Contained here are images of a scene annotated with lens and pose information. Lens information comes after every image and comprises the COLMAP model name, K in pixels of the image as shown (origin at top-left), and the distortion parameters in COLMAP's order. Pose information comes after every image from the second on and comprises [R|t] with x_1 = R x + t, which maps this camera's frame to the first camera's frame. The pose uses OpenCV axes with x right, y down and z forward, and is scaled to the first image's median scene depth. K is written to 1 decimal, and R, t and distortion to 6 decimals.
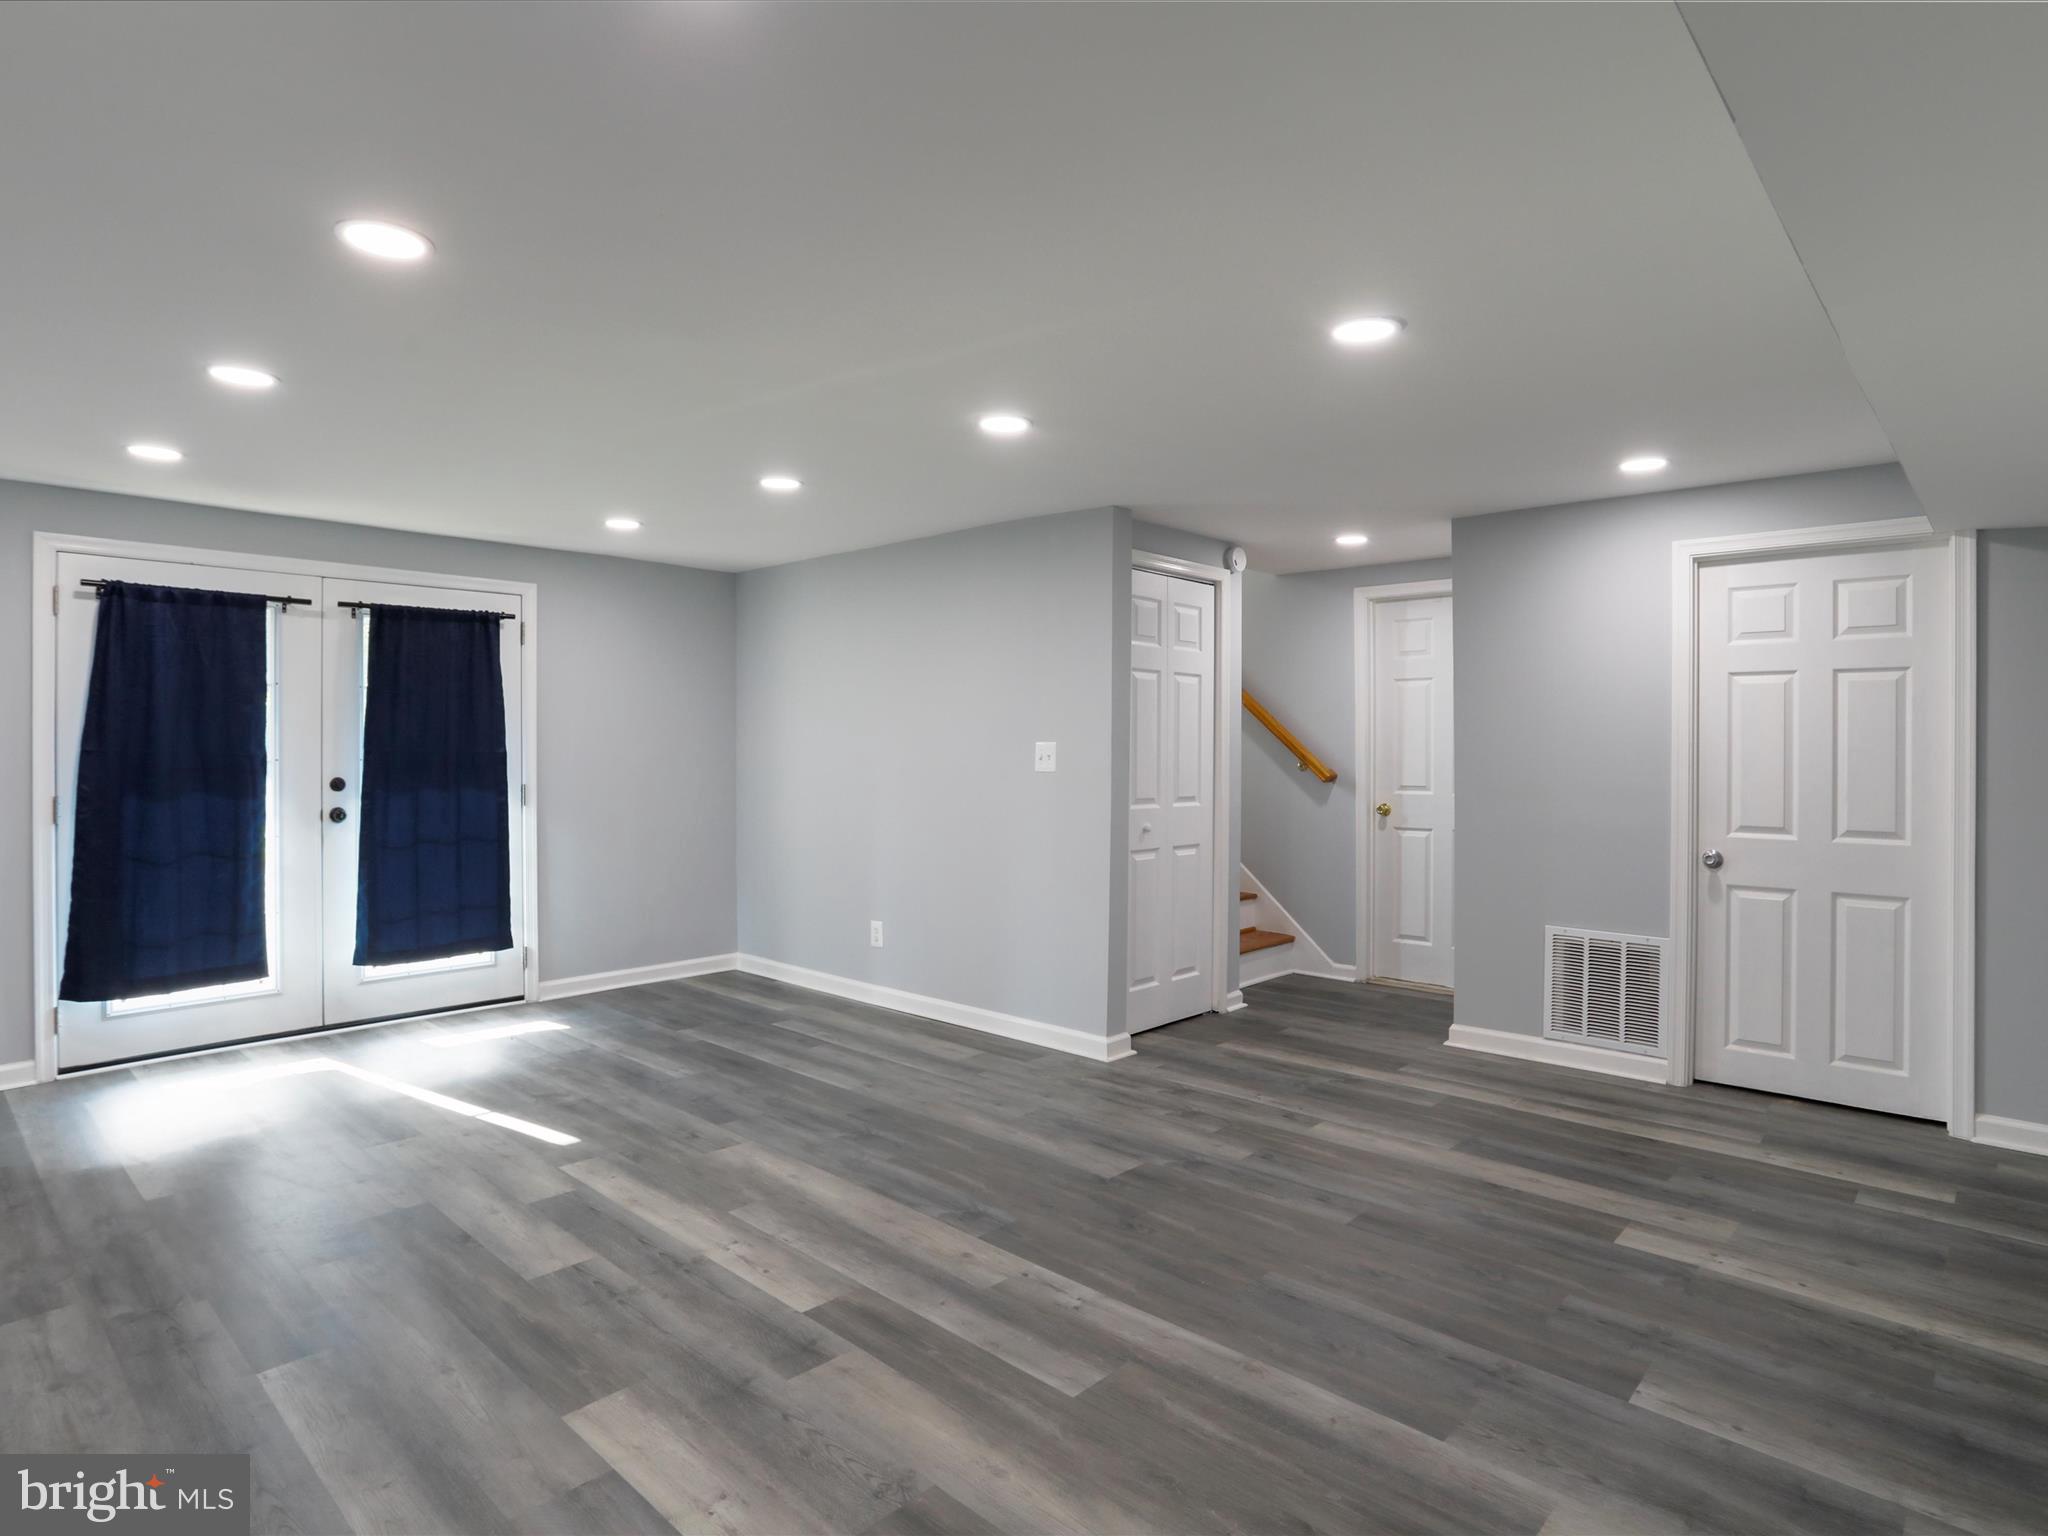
lens RADIAL K [[1134.6, 0, 1035.0], [0, 1134.6, 758.8], [0, 0, 1]] dist [-0.038704, 0.012526]
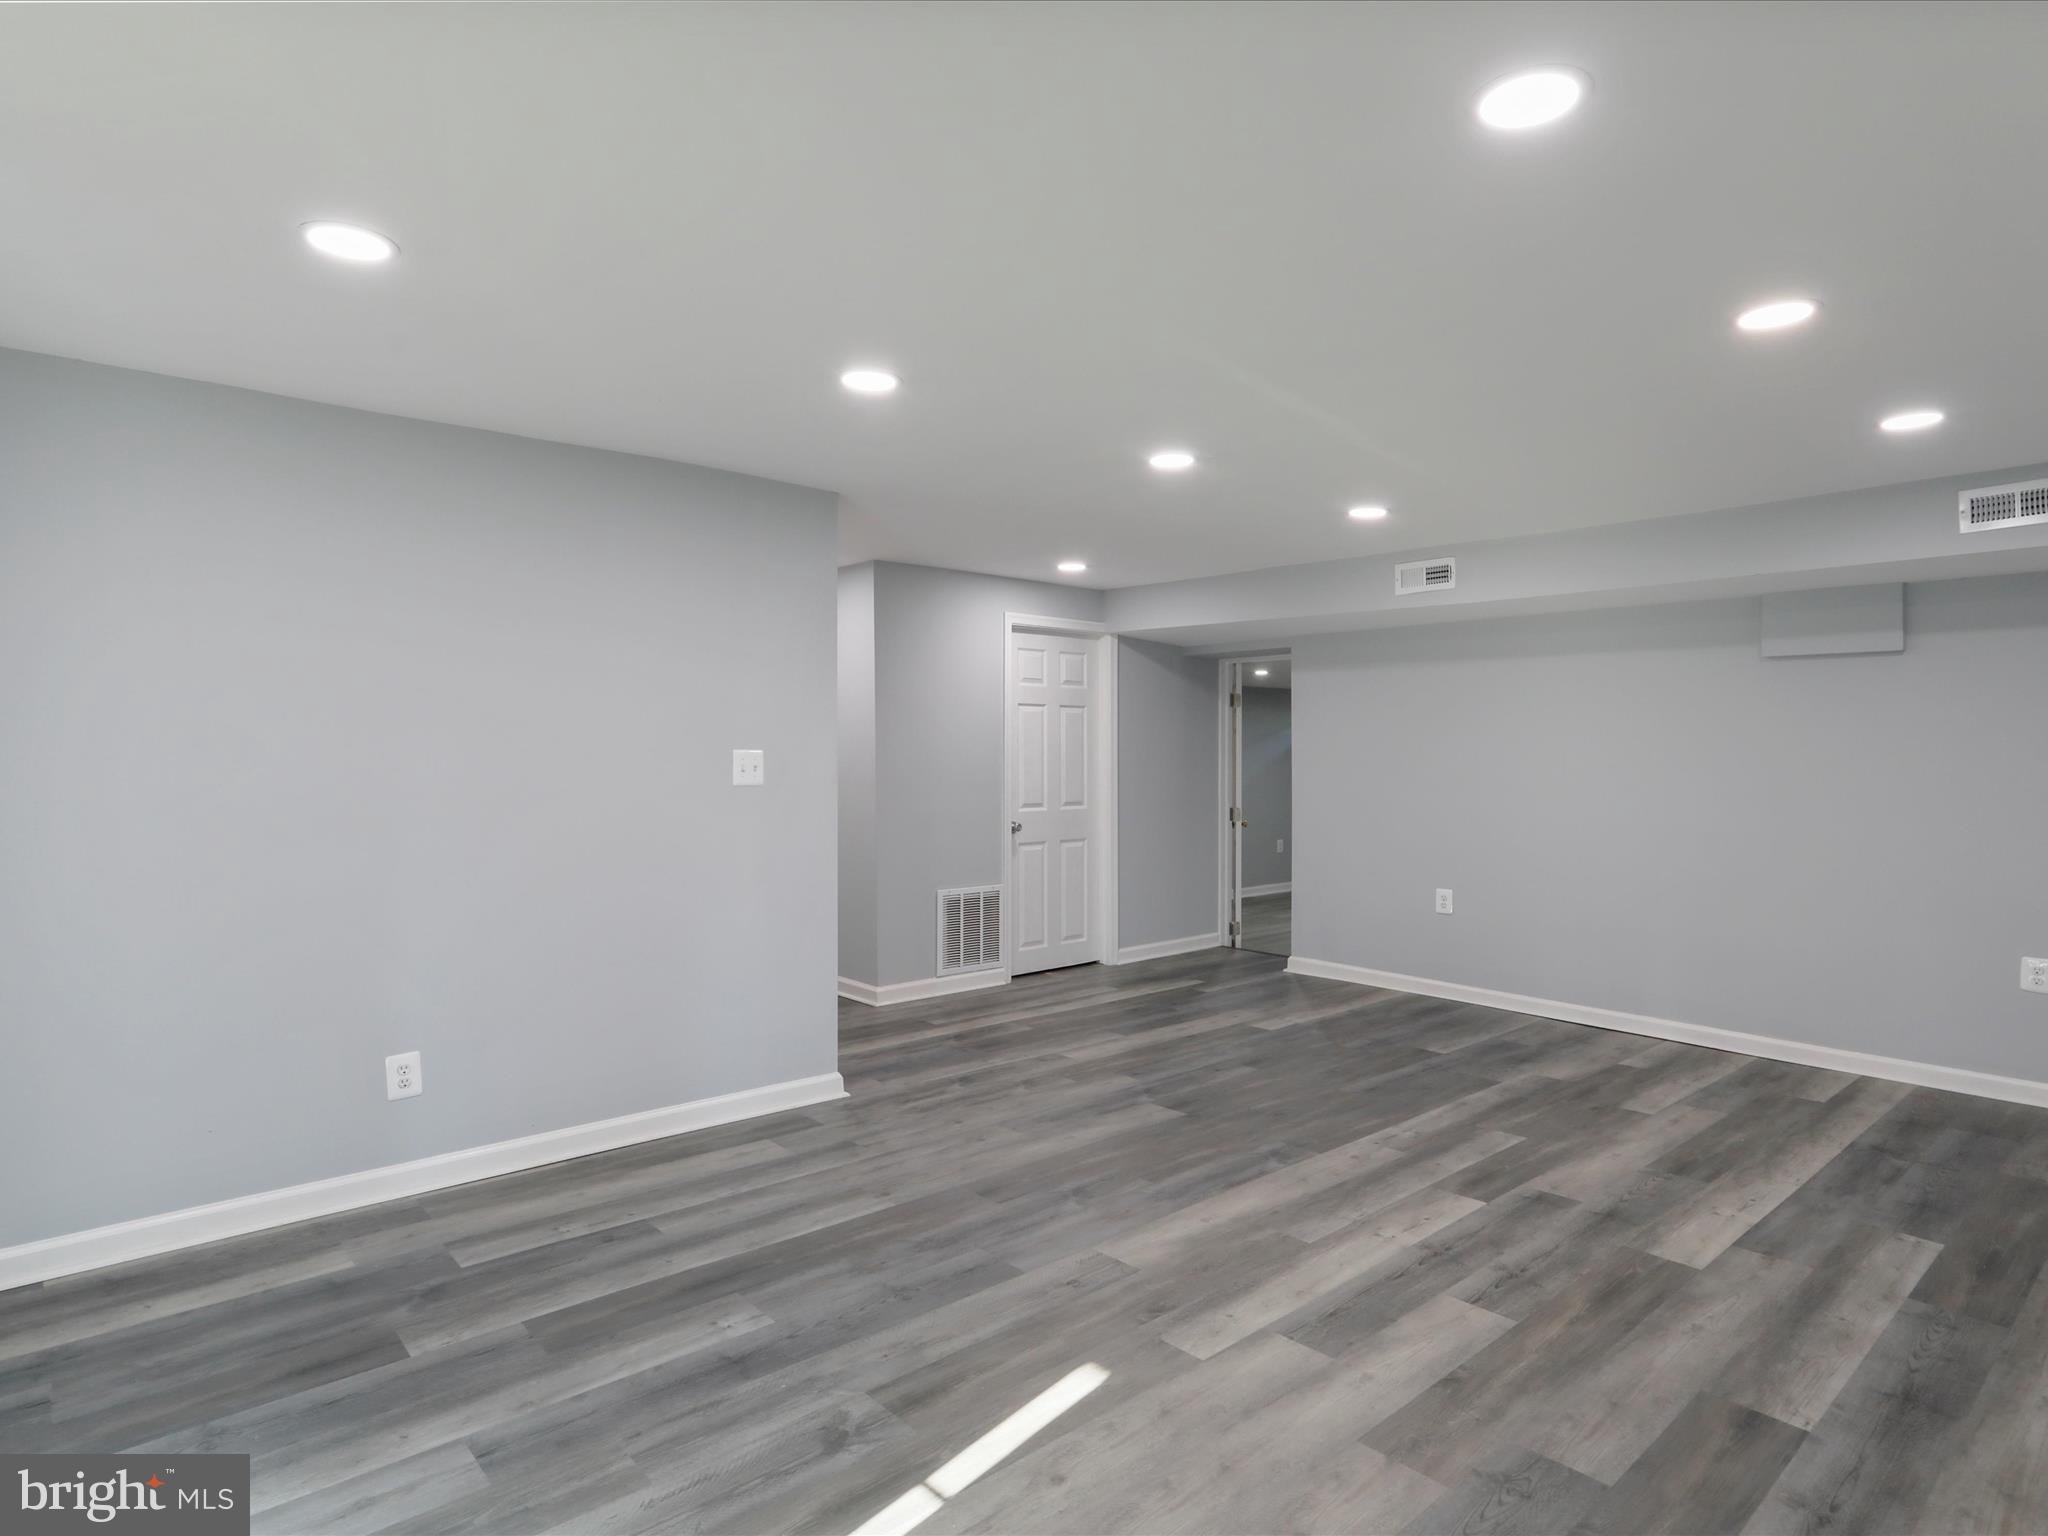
lens RADIAL K [[1134.6, 0, 1023.9], [0, 1134.6, 768.4], [0, 0, 1]] dist [-0.038704, 0.012526]
pose [[0.090722, -0.011980, 0.995804, -1.083596], [0.009064, 0.999896, 0.011203, -0.007265], [-0.995835, 0.008009, 0.090821, 1.013252]]
